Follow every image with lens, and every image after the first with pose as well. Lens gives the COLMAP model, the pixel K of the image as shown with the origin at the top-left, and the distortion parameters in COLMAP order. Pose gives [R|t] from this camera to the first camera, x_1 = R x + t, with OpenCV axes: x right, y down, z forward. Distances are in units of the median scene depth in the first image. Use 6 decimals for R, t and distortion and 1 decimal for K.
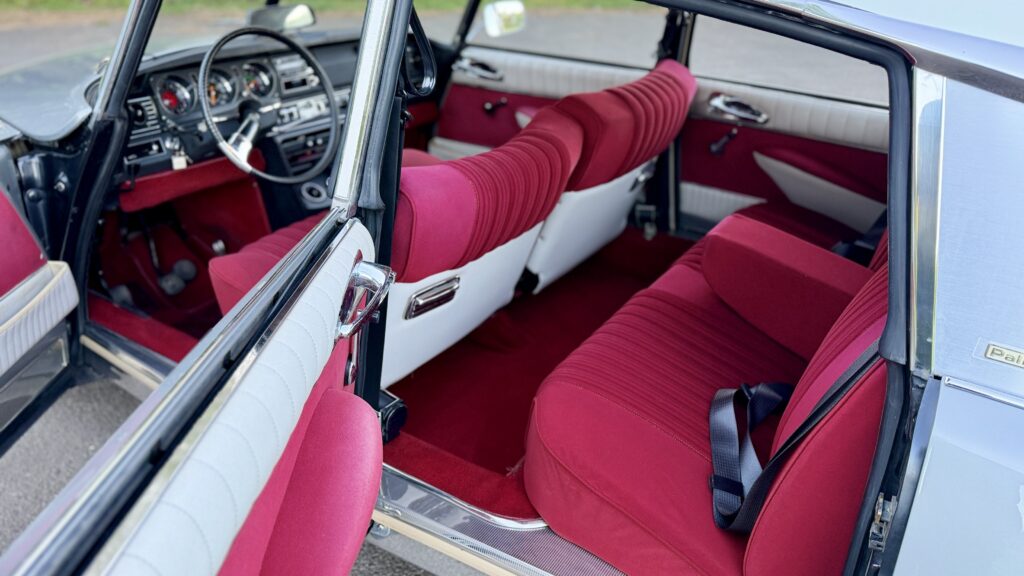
lens RADIAL K [[720.9, 0, 518.1], [0, 720.9, 295.1], [0, 0, 1]] dist [0.037109, -0.047306]
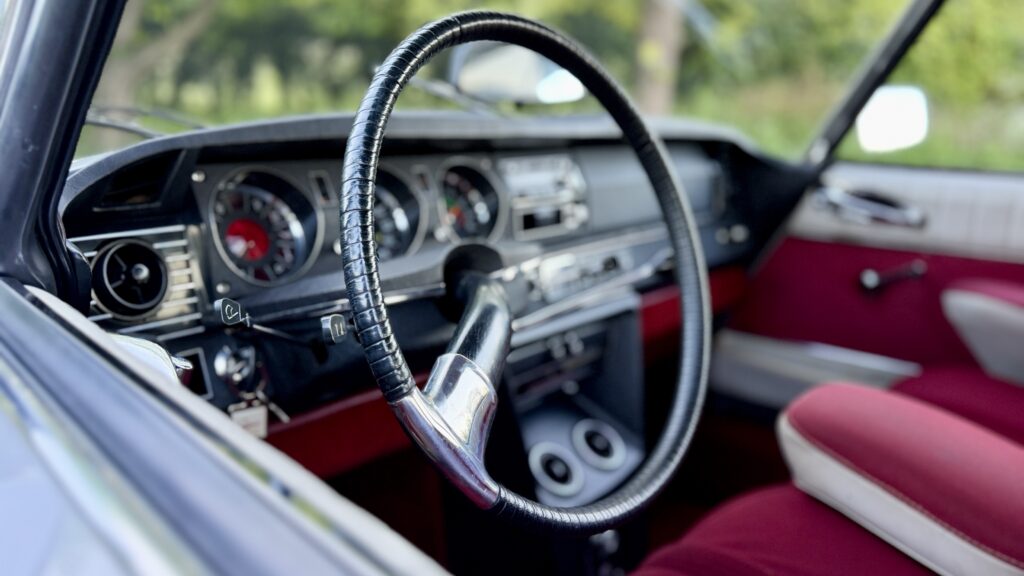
lens RADIAL K [[720.9, 0, 515.3], [0, 720.9, 303.5], [0, 0, 1]] dist [0.037109, -0.047306]
pose [[0.991116, 0.028889, -0.129826, -0.308011], [-0.057387, 0.973474, -0.221484, -0.170337], [0.119984, 0.226966, 0.966483, 0.689998]]
